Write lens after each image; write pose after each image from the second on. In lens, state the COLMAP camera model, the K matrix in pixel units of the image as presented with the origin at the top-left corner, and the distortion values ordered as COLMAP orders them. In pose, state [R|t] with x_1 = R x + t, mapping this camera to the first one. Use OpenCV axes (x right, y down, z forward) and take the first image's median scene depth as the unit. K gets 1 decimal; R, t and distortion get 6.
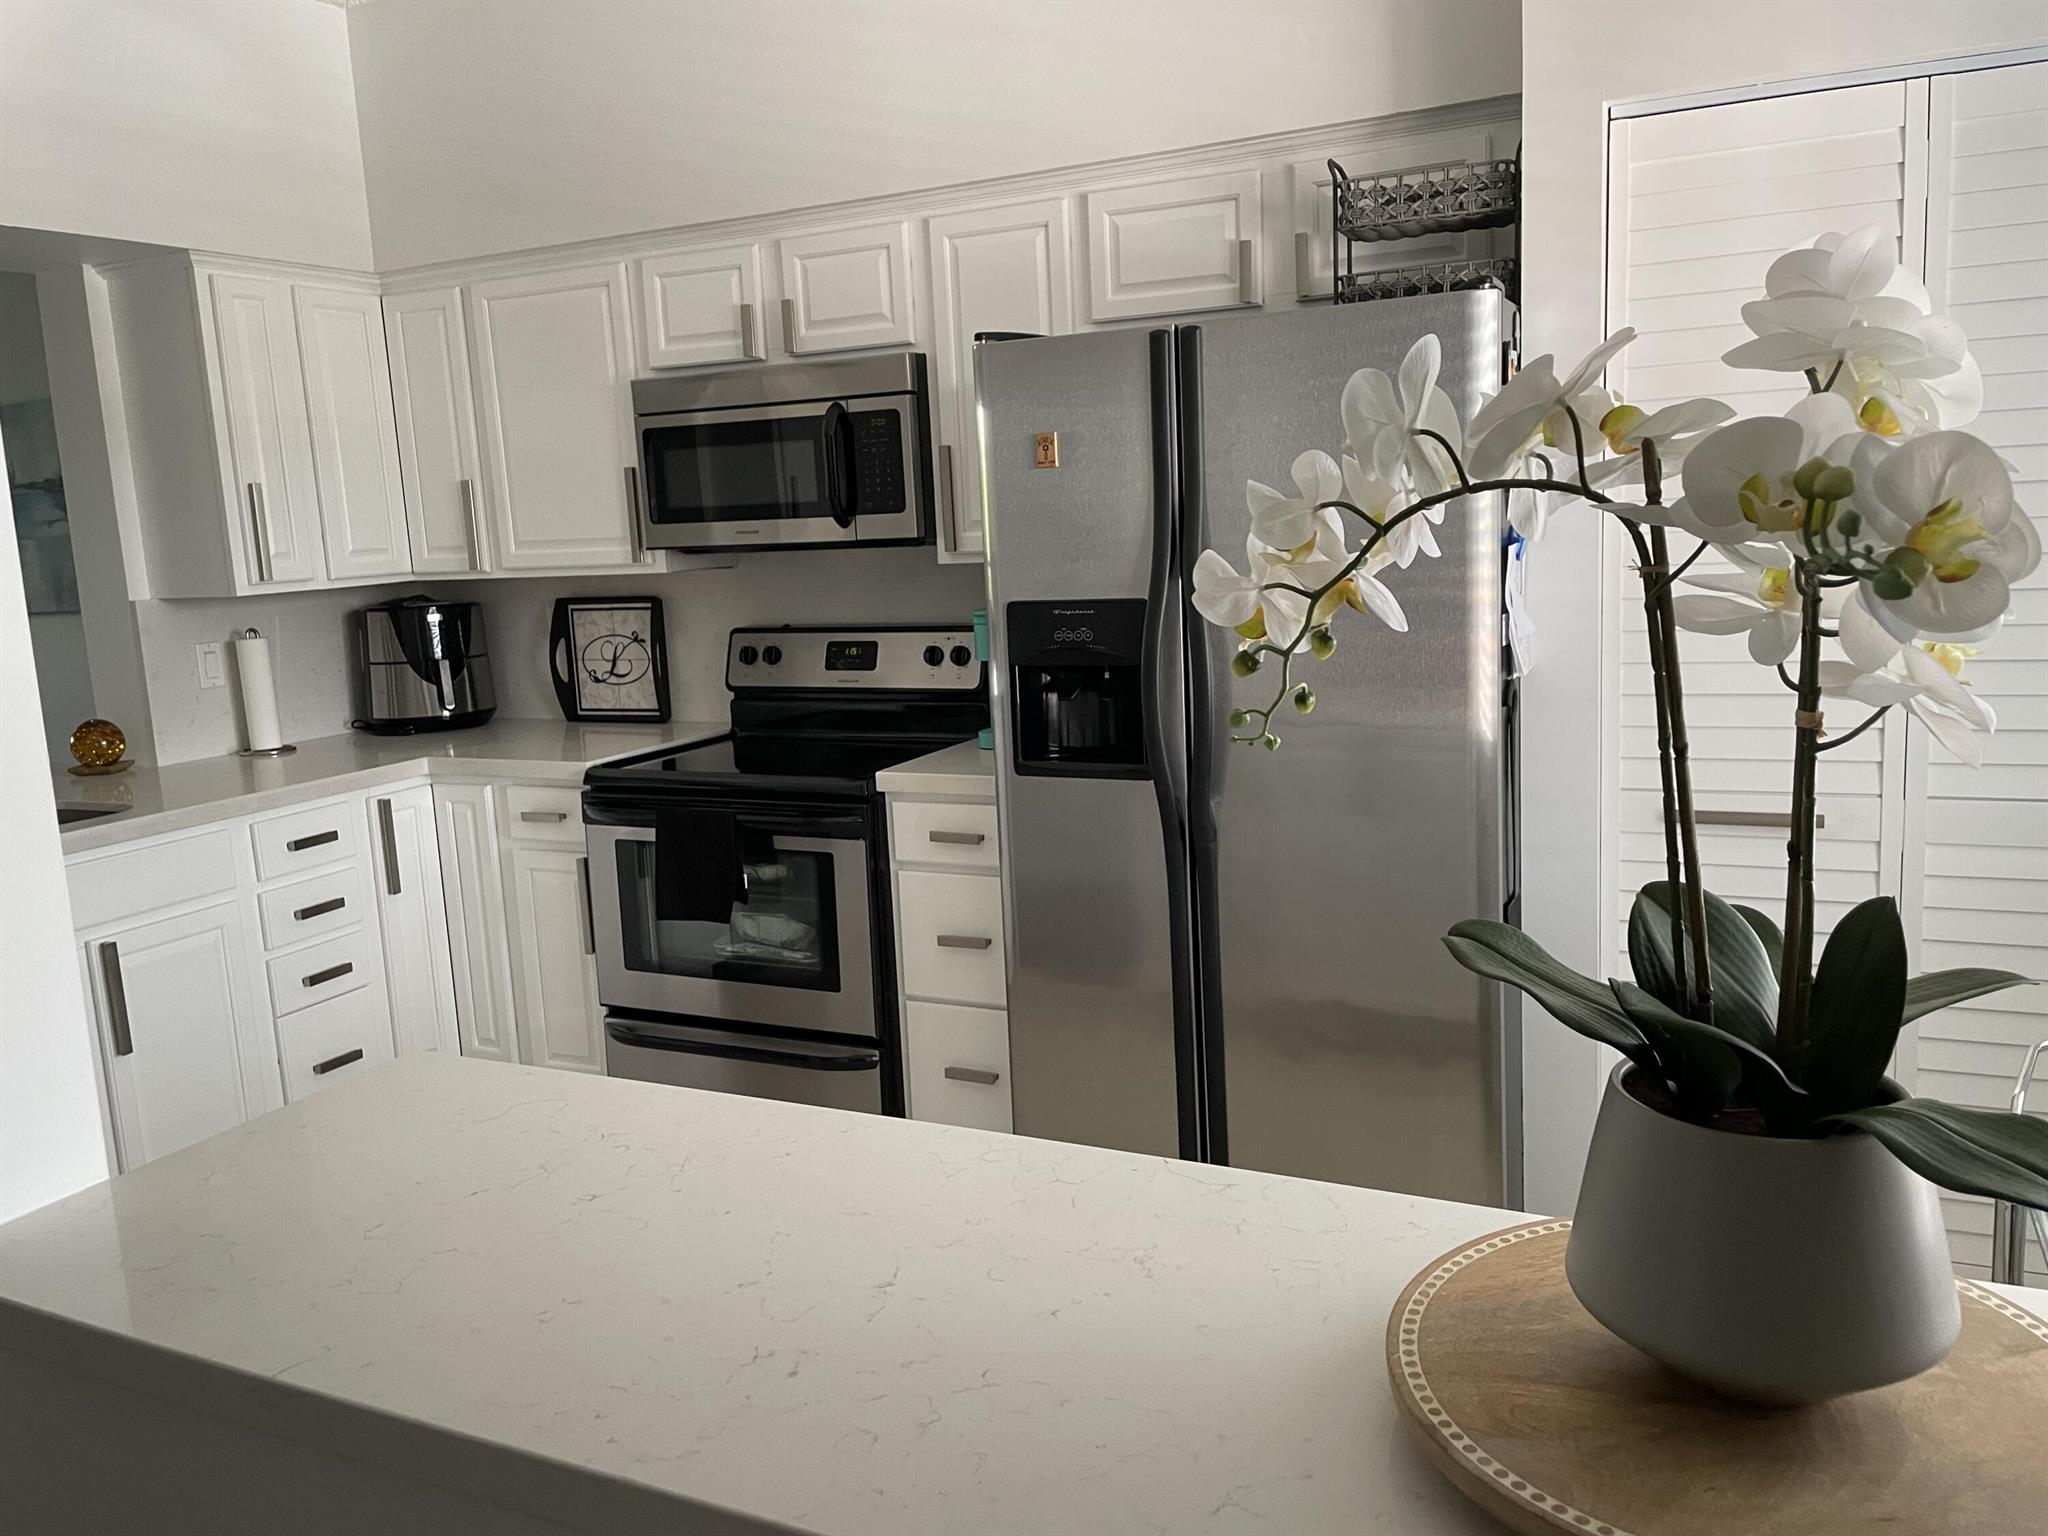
lens RADIAL K [[1558.0, 0, 1022.7], [0, 1558.0, 767.6], [0, 0, 1]] dist [0.028995, -0.007375]
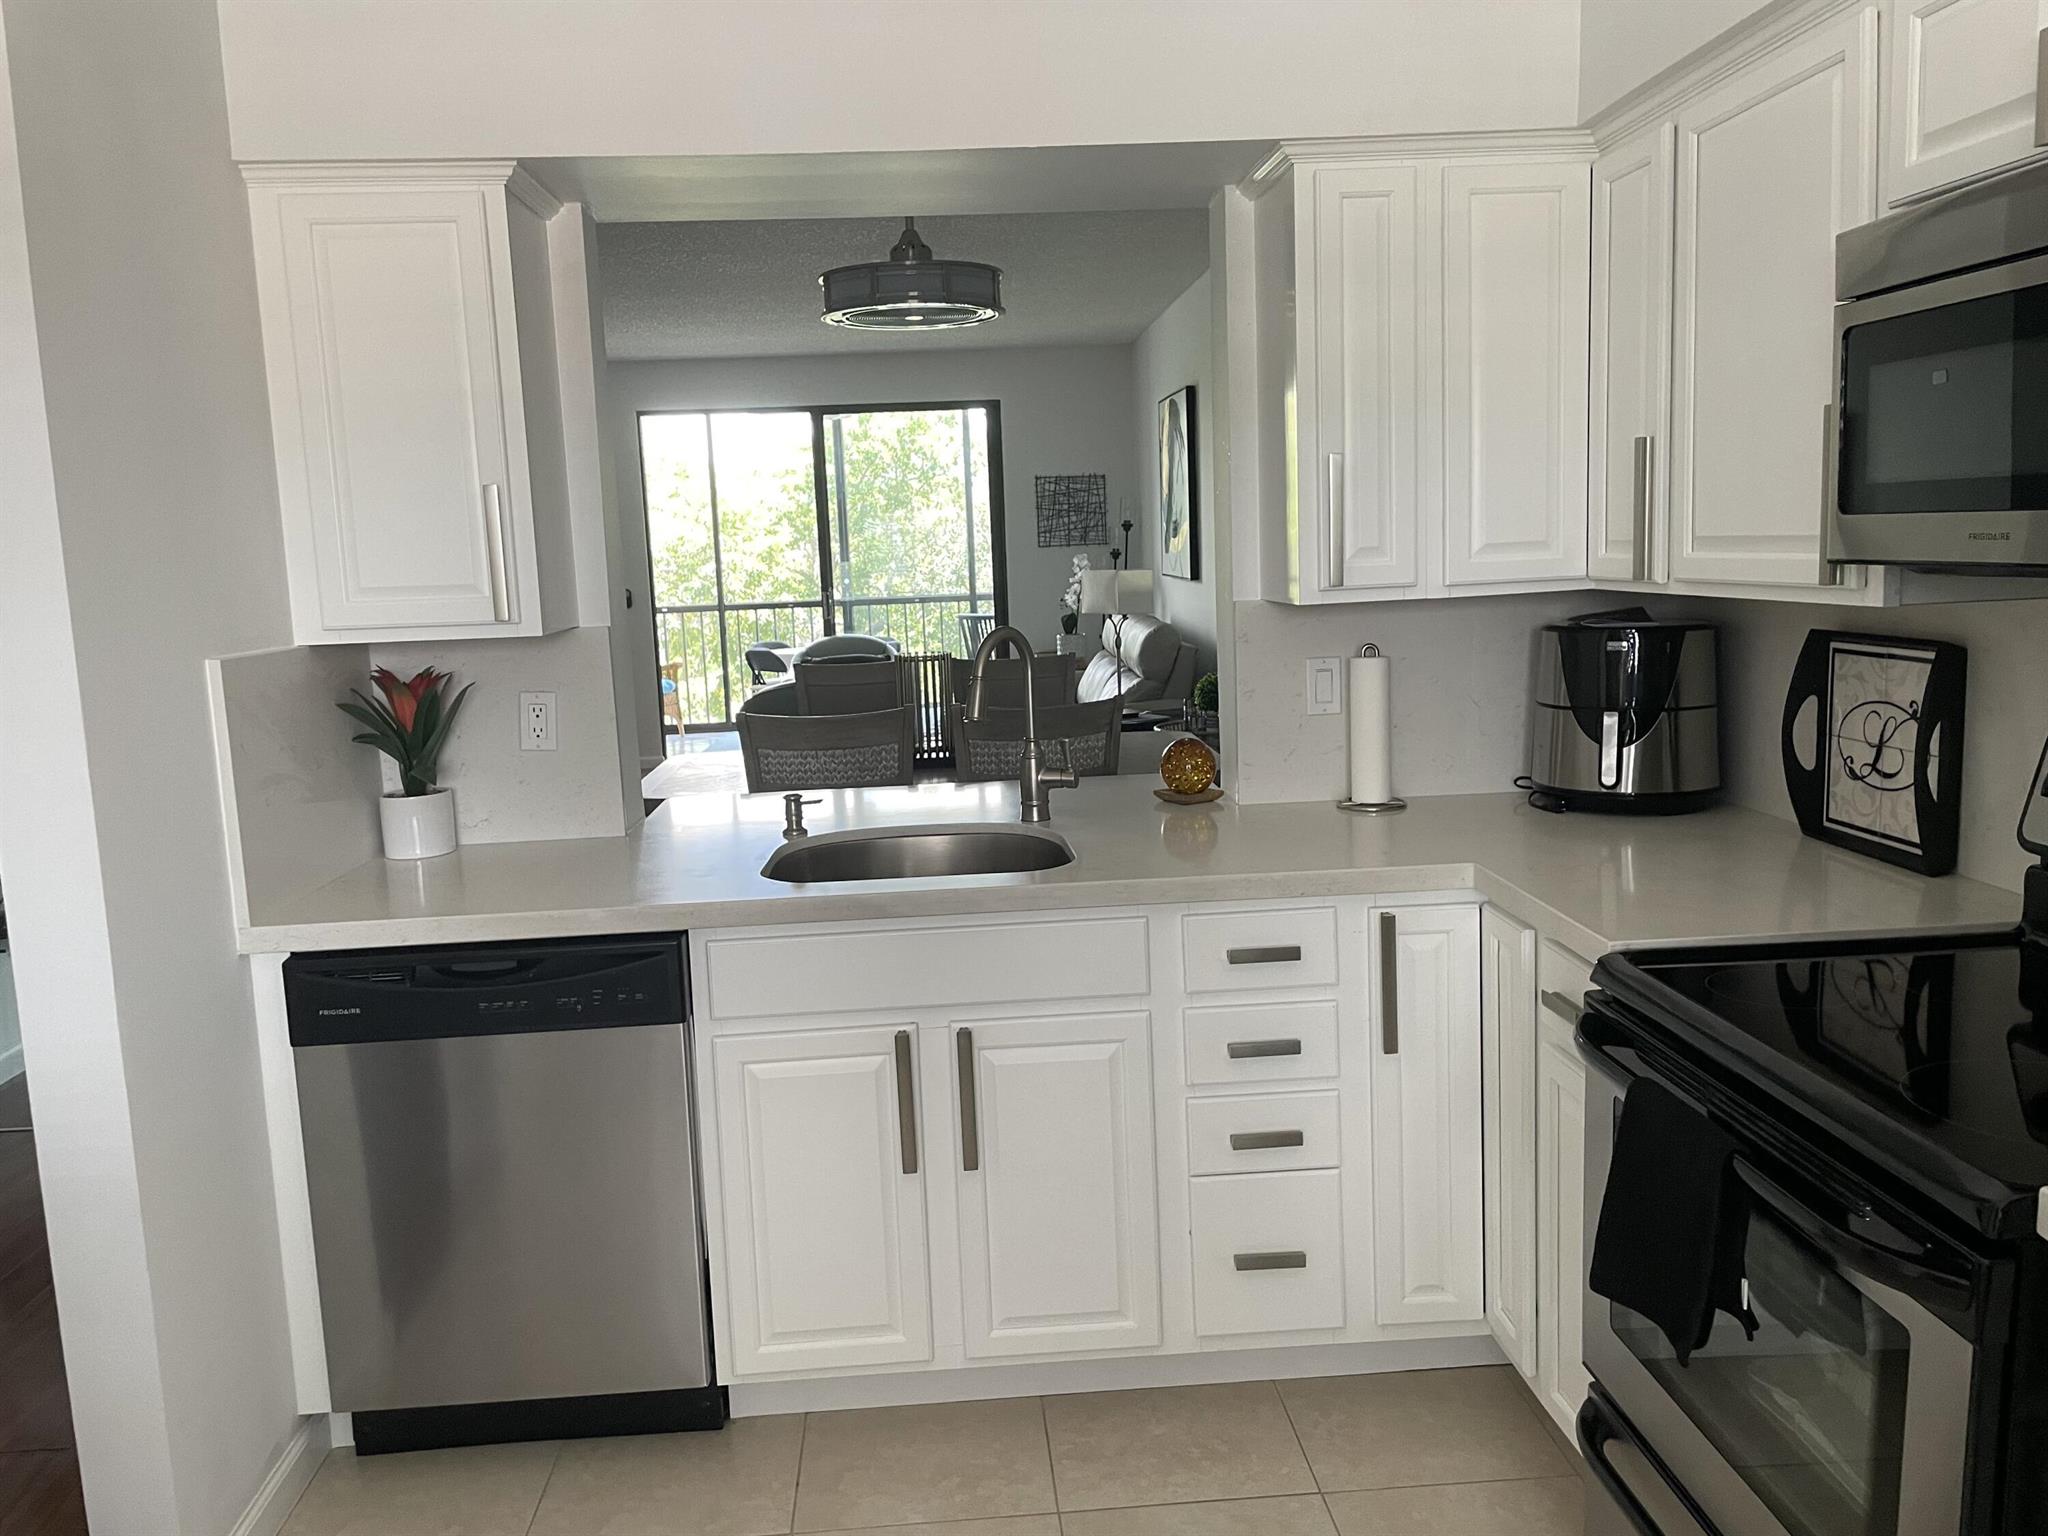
lens RADIAL K [[1558.0, 0, 1023.8], [0, 1558.0, 751.0], [0, 0, 1]] dist [0.028995, -0.007375]
pose [[0.491842, 0.146388, -0.858290, 0.079214], [-0.126820, 0.987297, 0.095717, -0.086909], [0.861399, 0.061771, 0.504159, 0.470769]]
